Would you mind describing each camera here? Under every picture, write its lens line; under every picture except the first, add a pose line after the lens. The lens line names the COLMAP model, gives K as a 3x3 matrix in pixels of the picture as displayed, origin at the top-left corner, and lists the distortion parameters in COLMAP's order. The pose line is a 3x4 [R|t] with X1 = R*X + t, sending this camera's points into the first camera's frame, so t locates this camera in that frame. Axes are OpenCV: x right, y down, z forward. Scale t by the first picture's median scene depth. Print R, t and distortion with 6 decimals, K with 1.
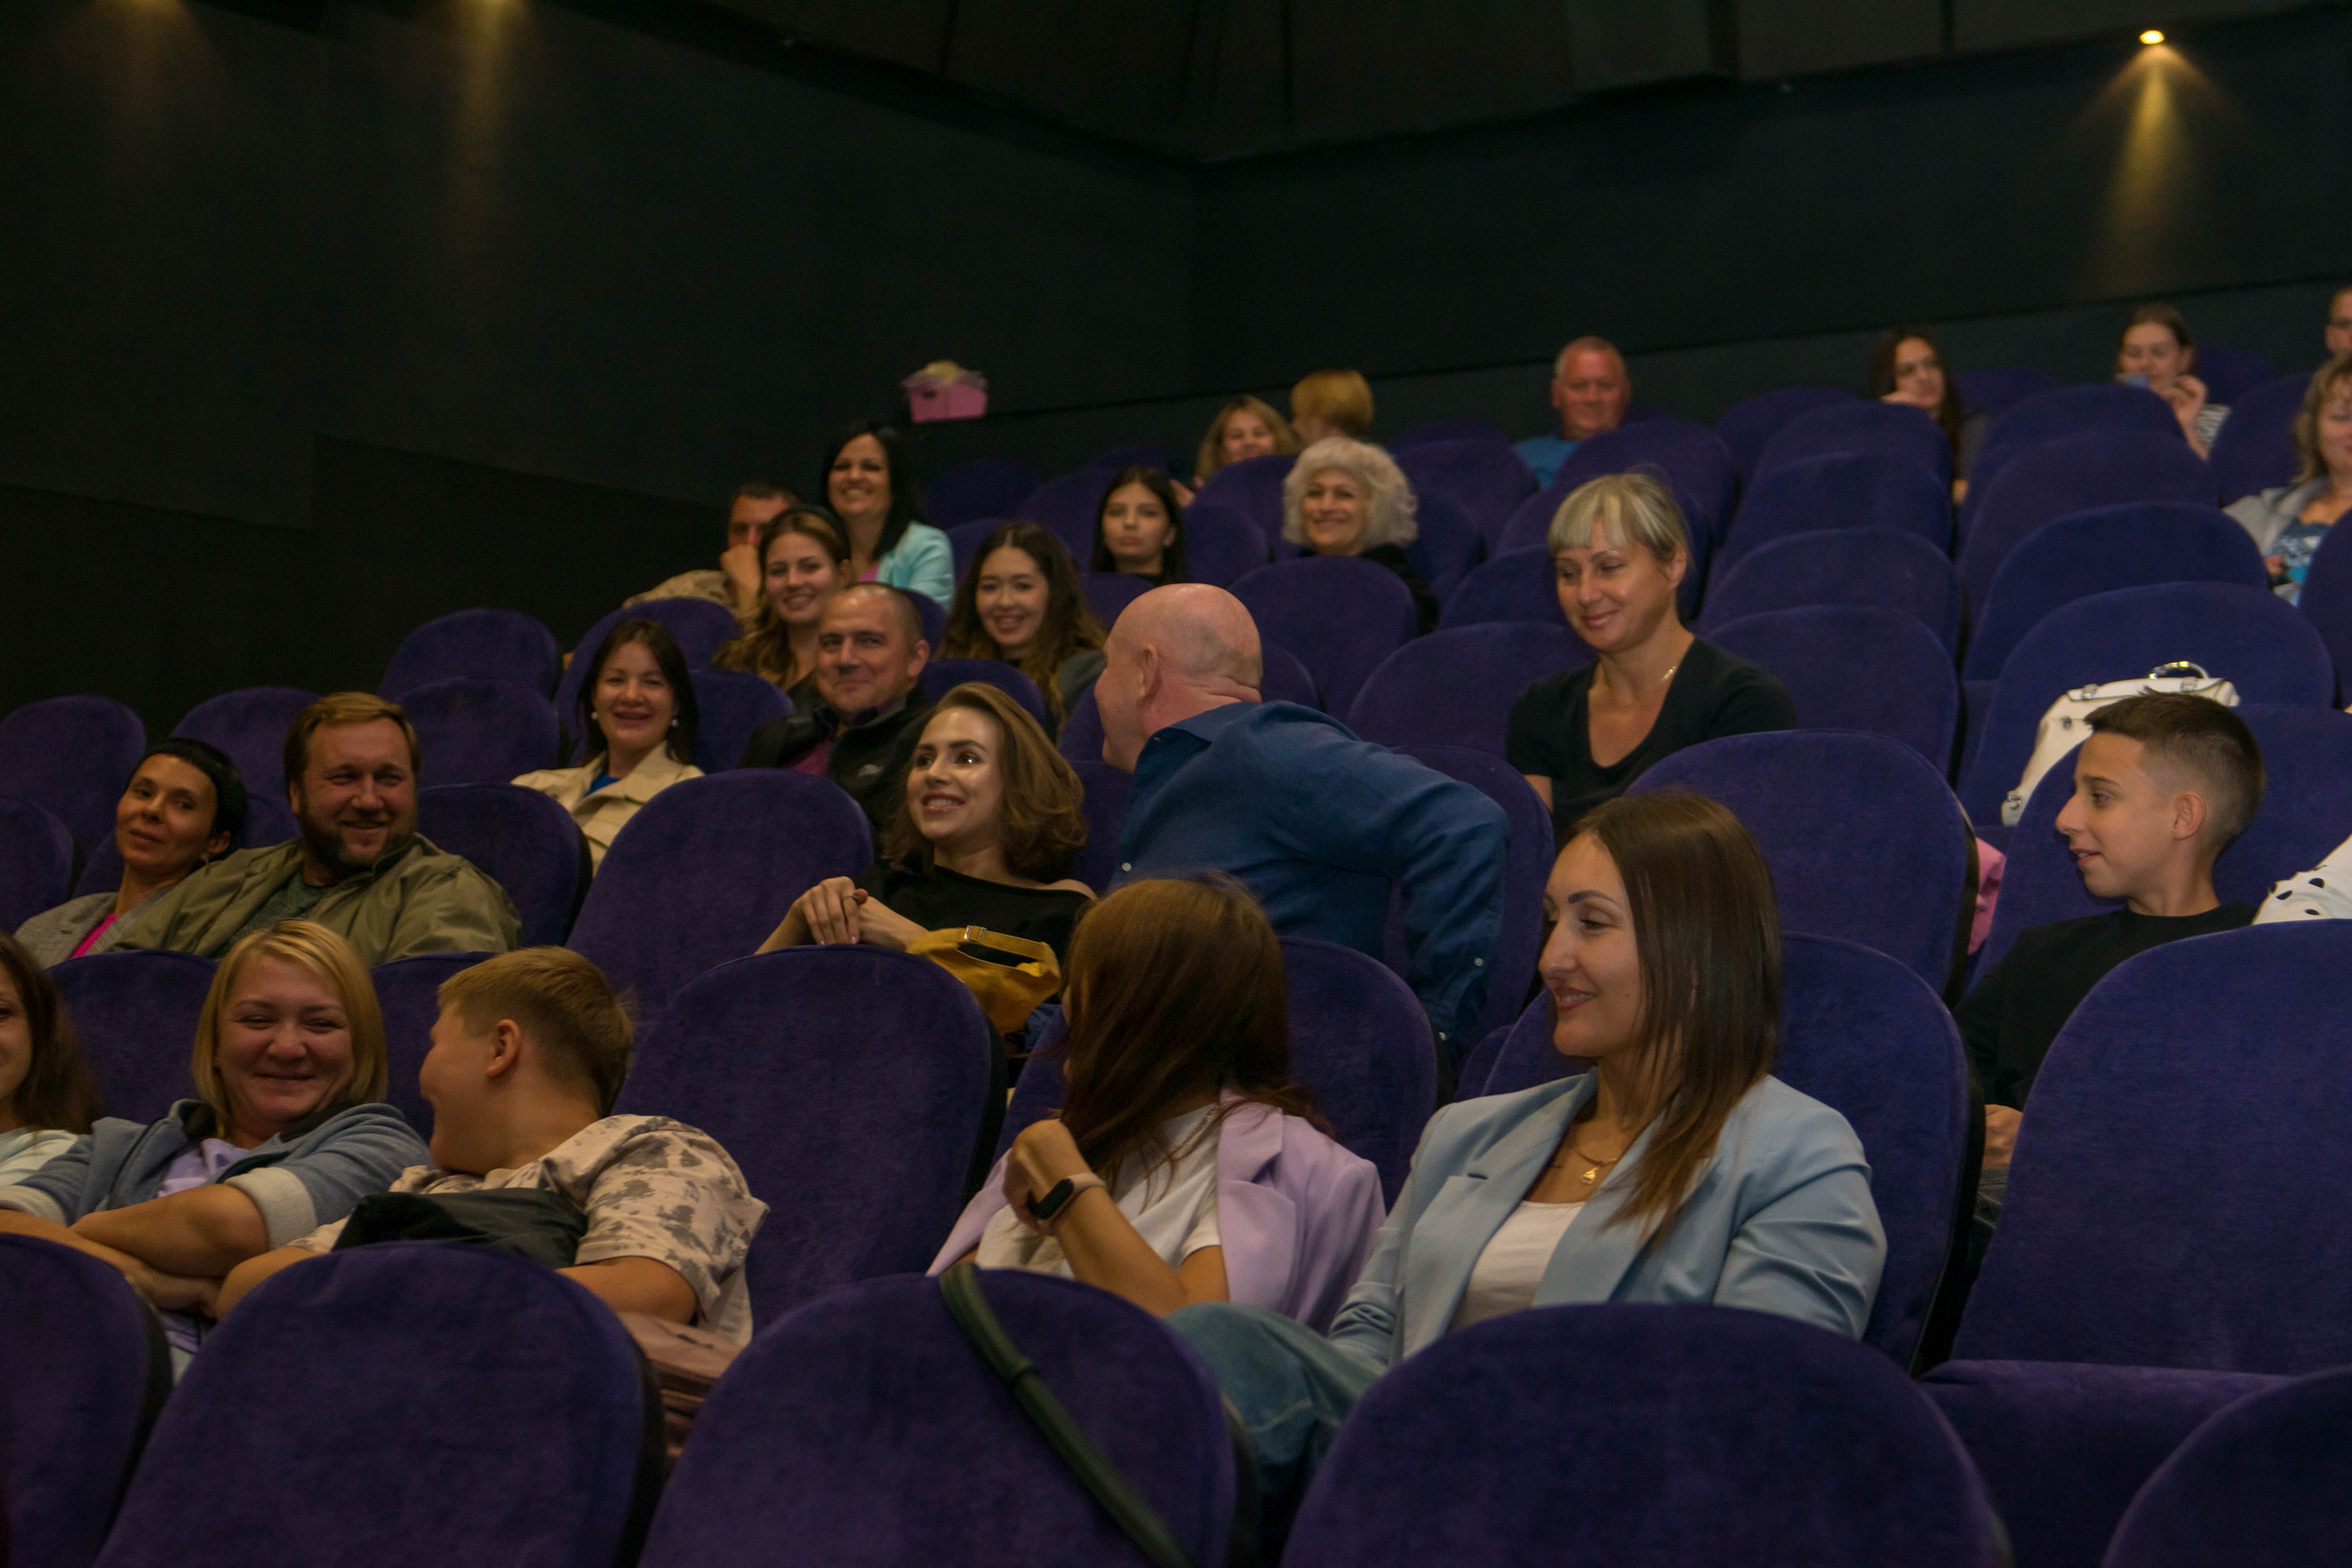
lens RADIAL K [[4389.2, 0, 1176.0], [0, 4389.2, 784.0], [0, 0, 1]] dist [0.047487, 0.100944]
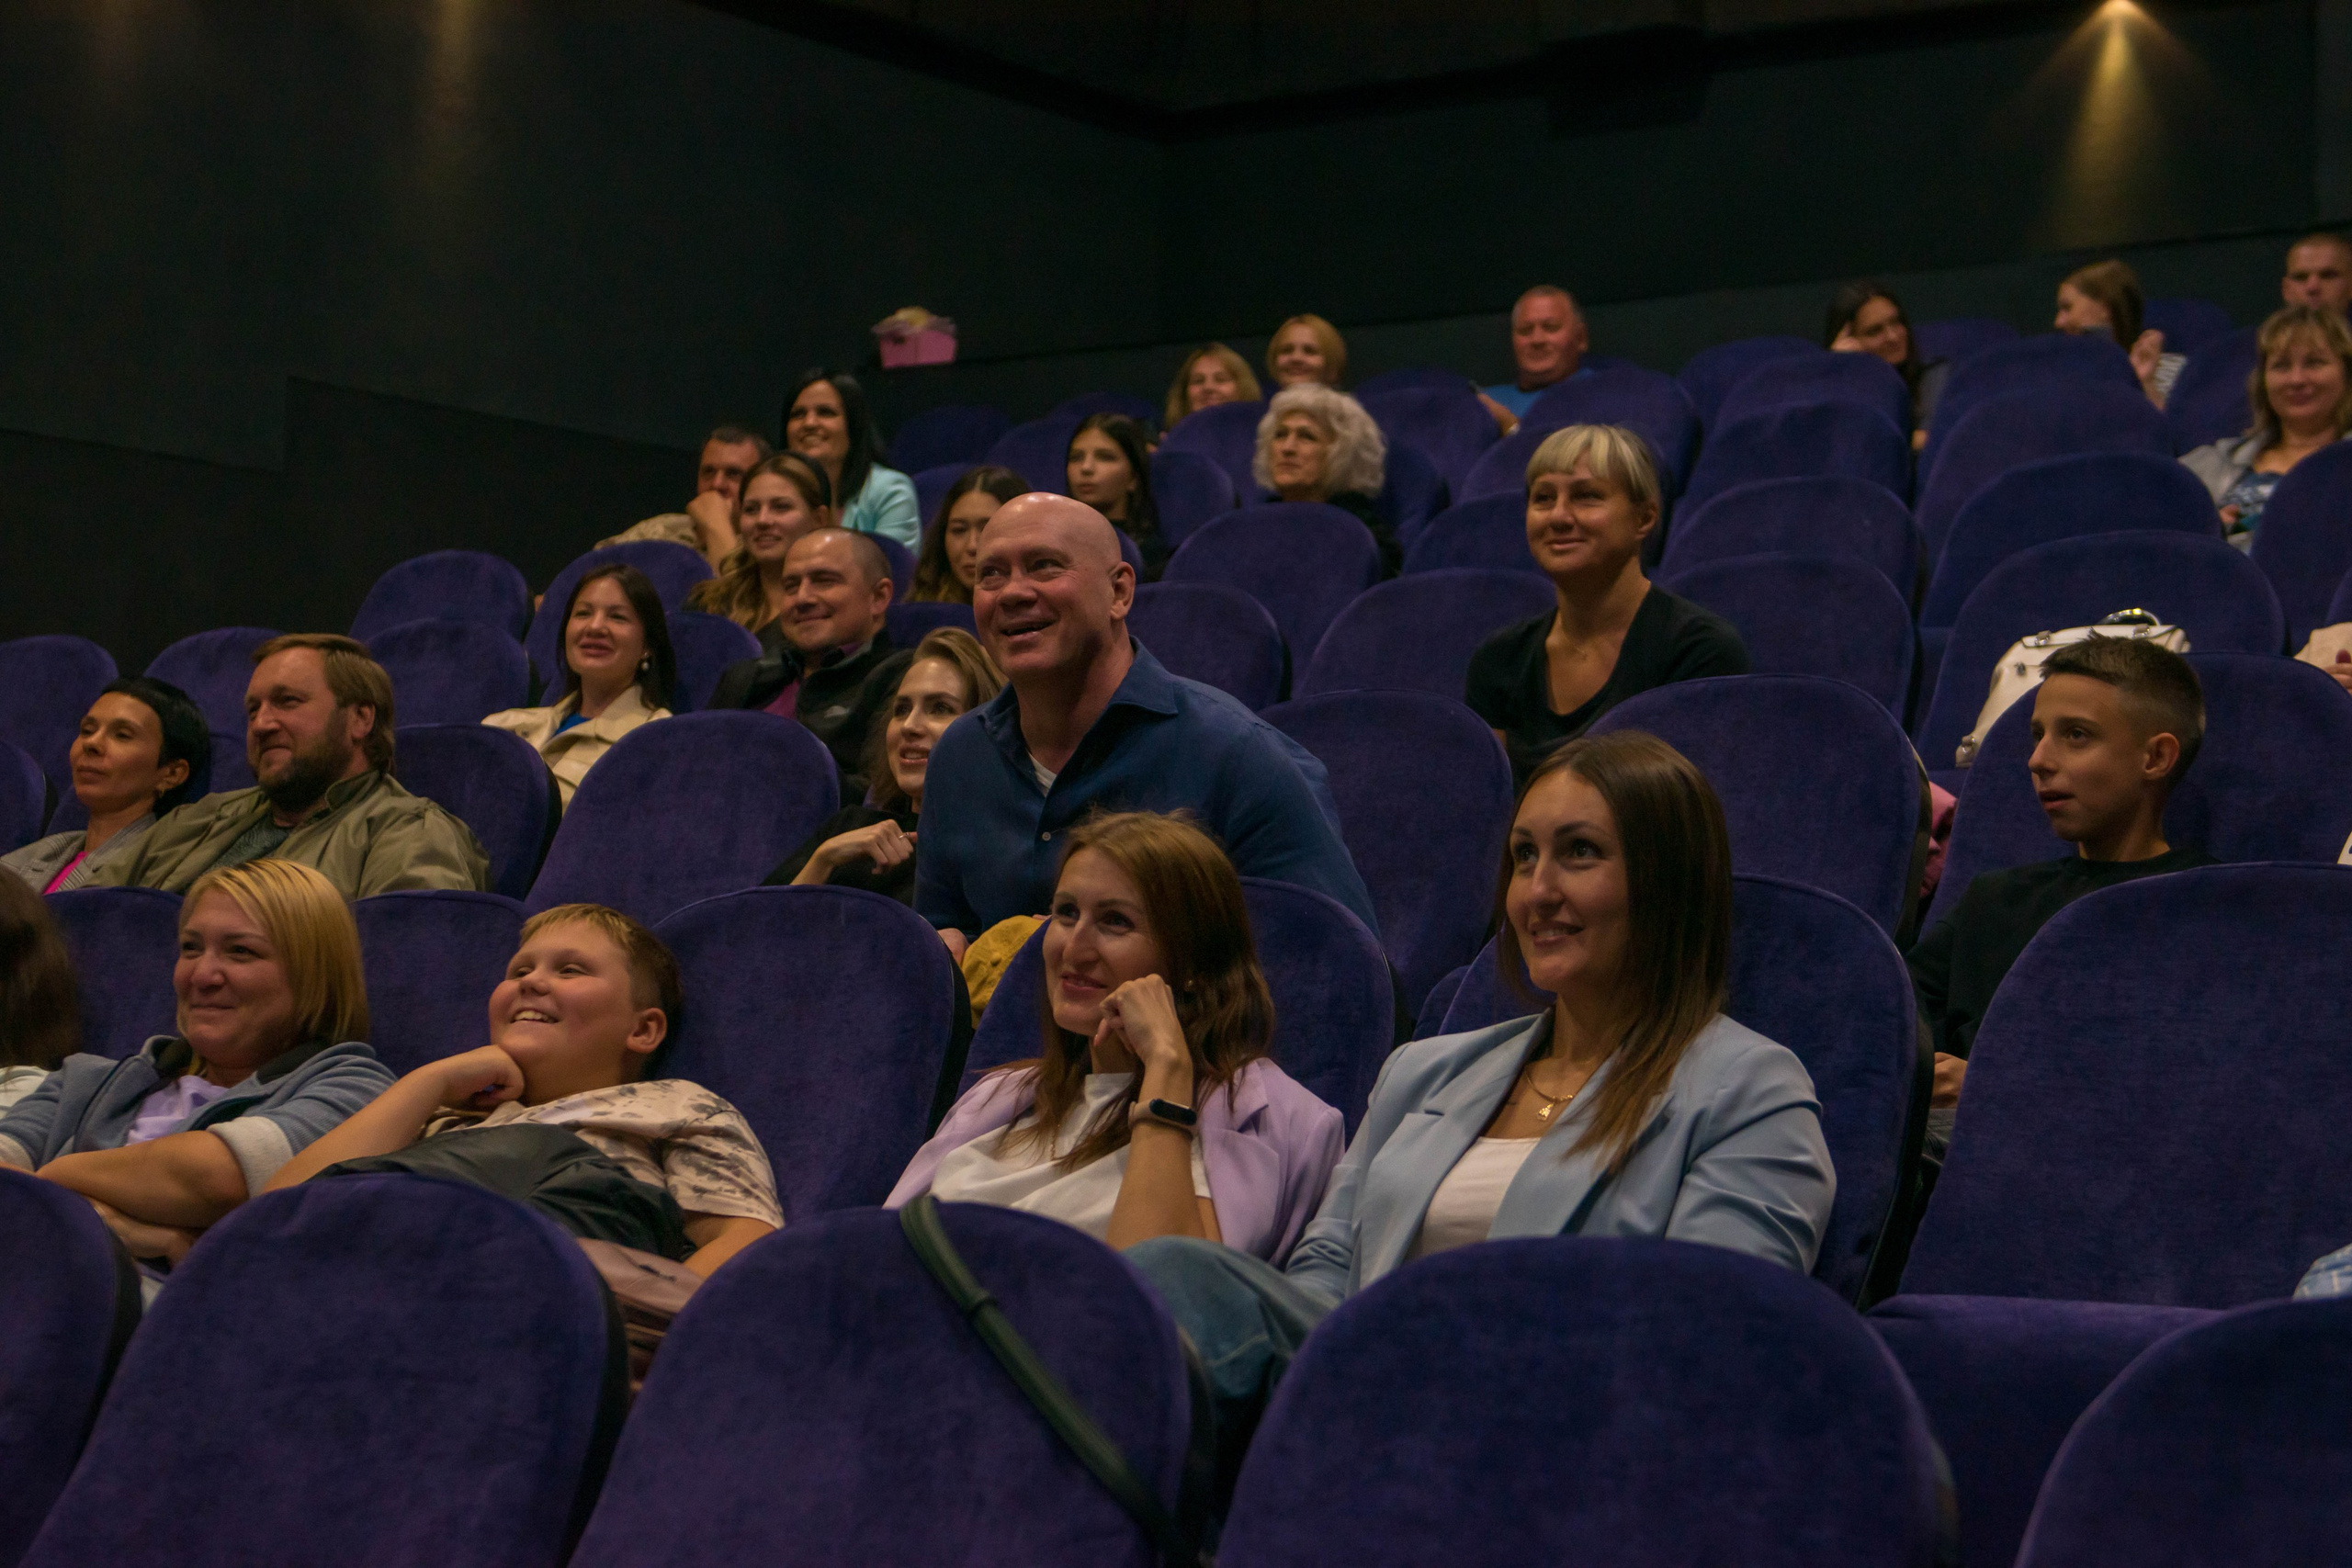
lens RADIAL K [[4414.8, 0, 1217.4], [0, 4414.8, 601.3], [0, 0, 1]] dist [0.004192, 0.161053]
pose [[0.999885, 0.003579, 0.014766, 0.002933], [-0.003147, 0.999568, -0.029218, 0.001029], [-0.014864, 0.029168, 0.999464, -0.018249]]
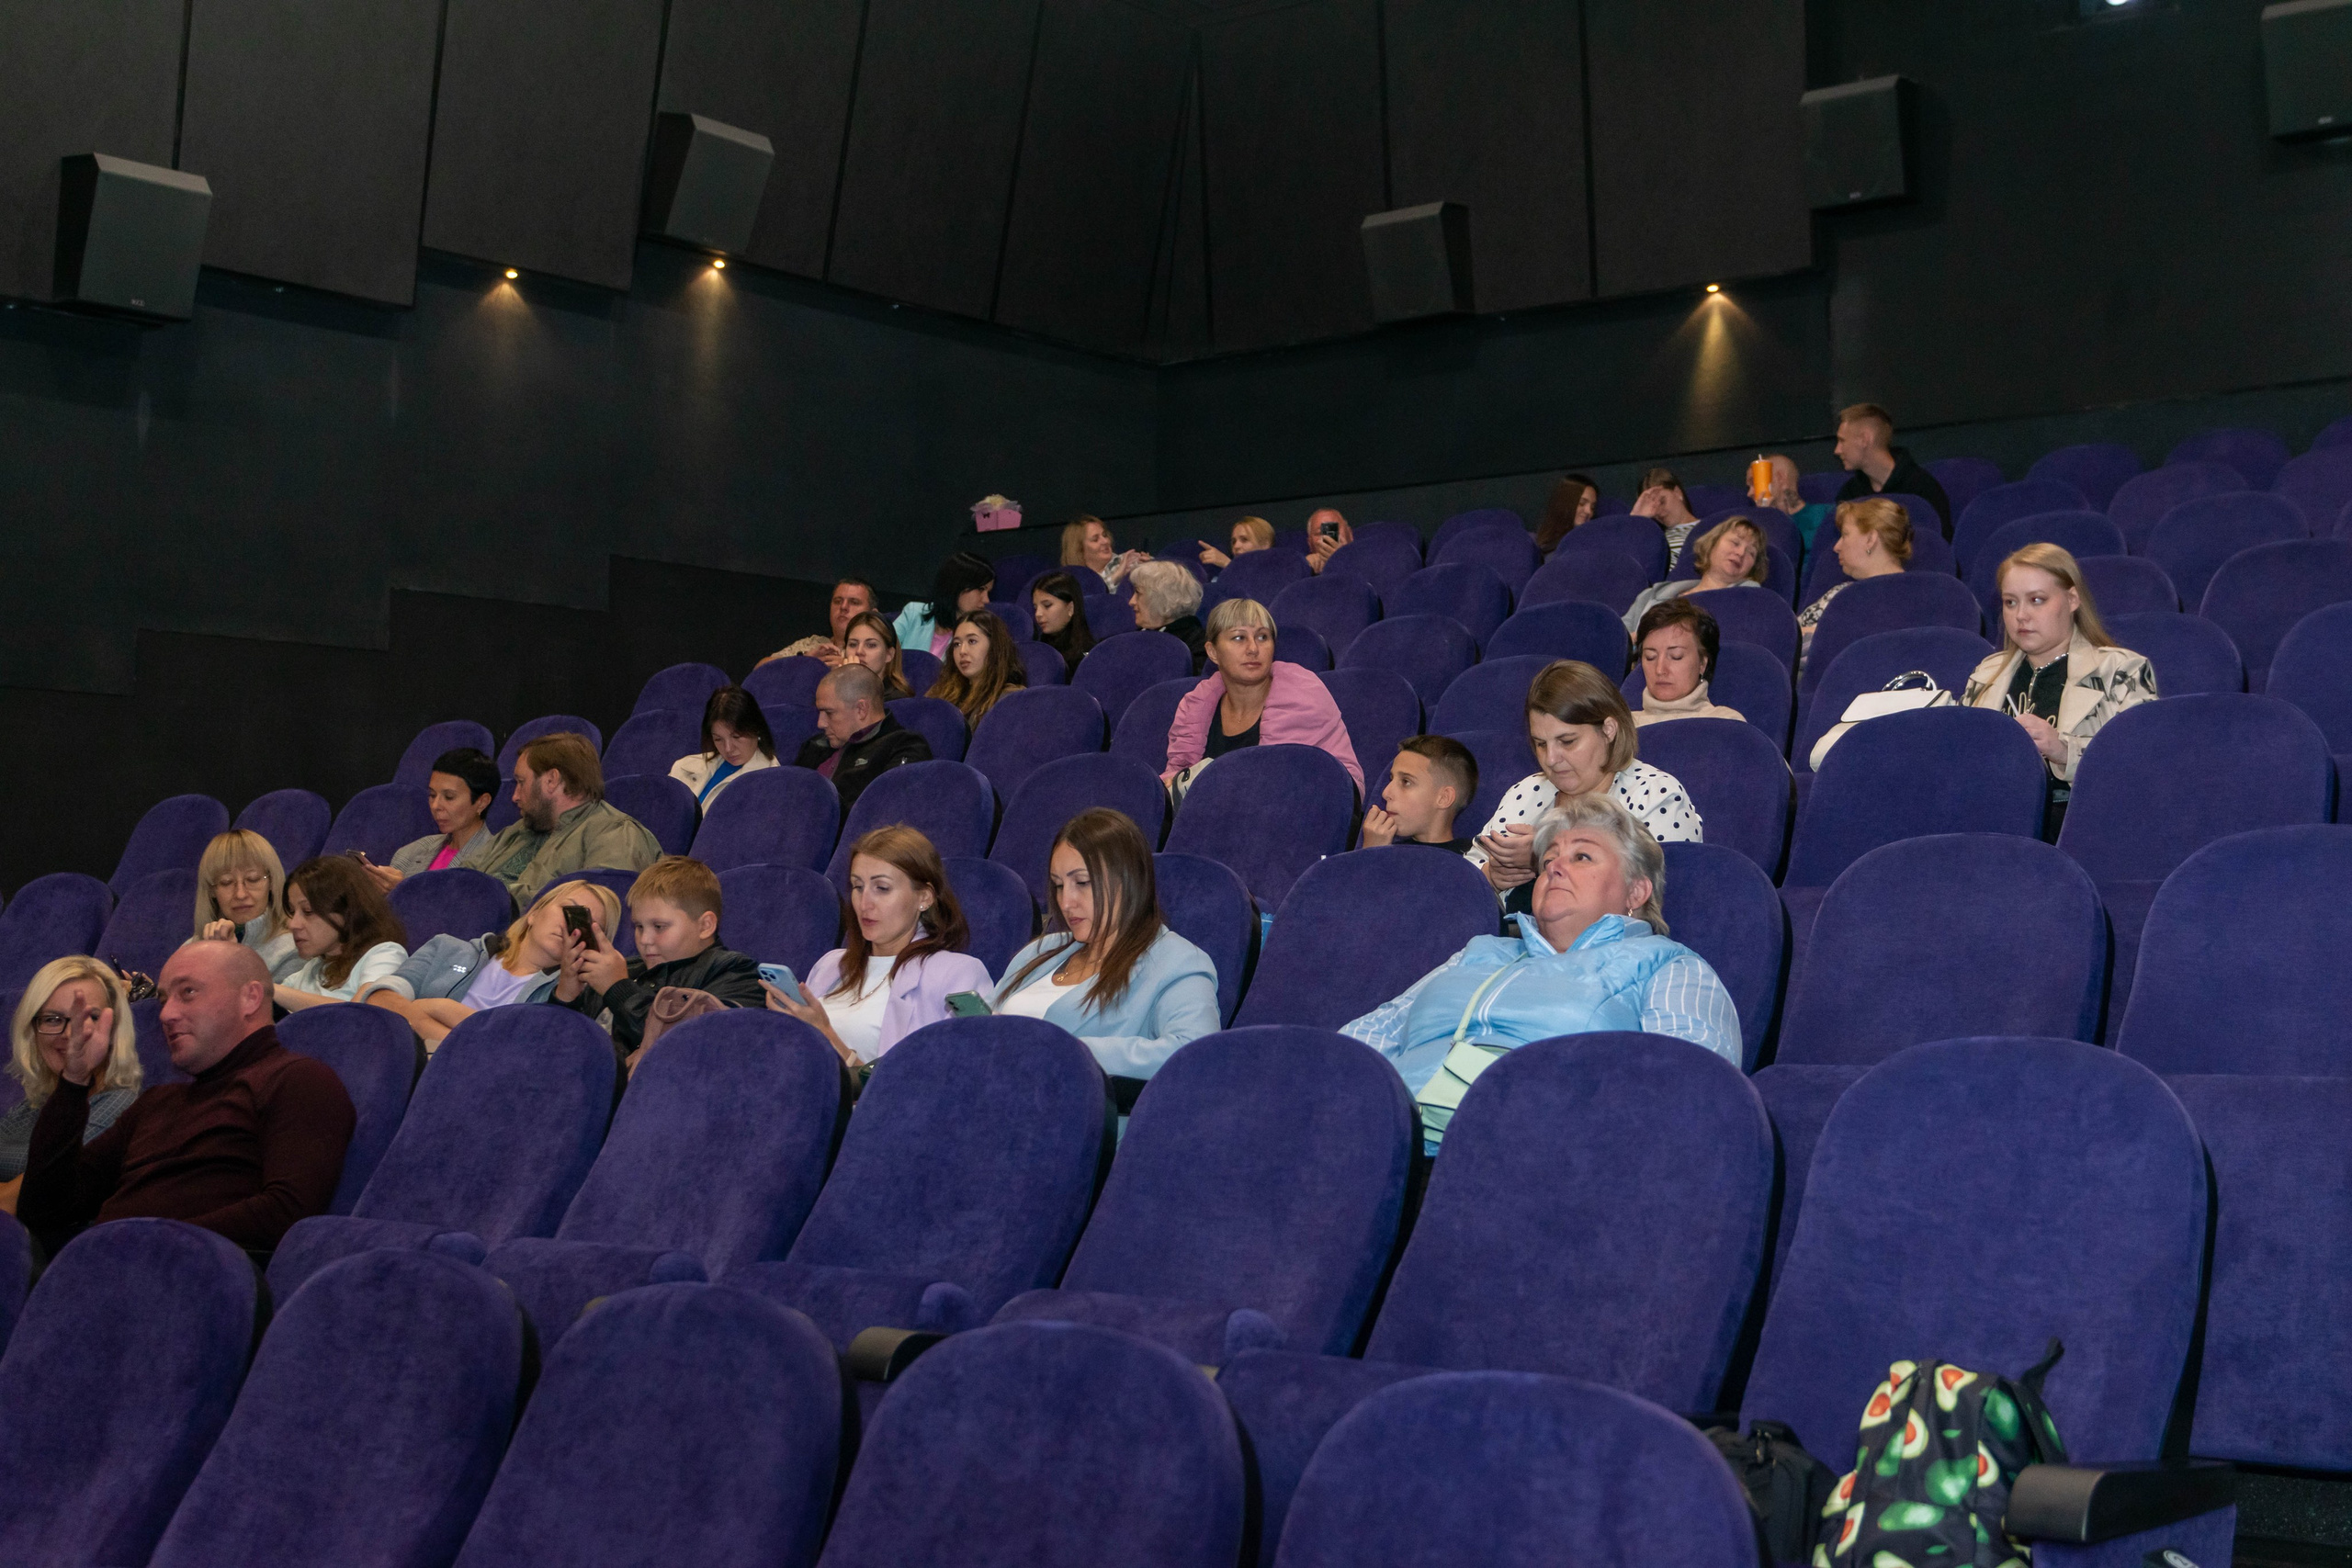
lens RADIAL K [[3017.6, 0, 1176.0], [0, 3017.6, 784.0], [0, 0, 1]] dist [-0.015744, -0.024429]
pose [[0.999134, -0.016905, -0.038028, 0.169109], [0.017664, 0.999650, 0.019712, -0.025250], [0.037682, -0.020366, 0.999082, -0.407282]]
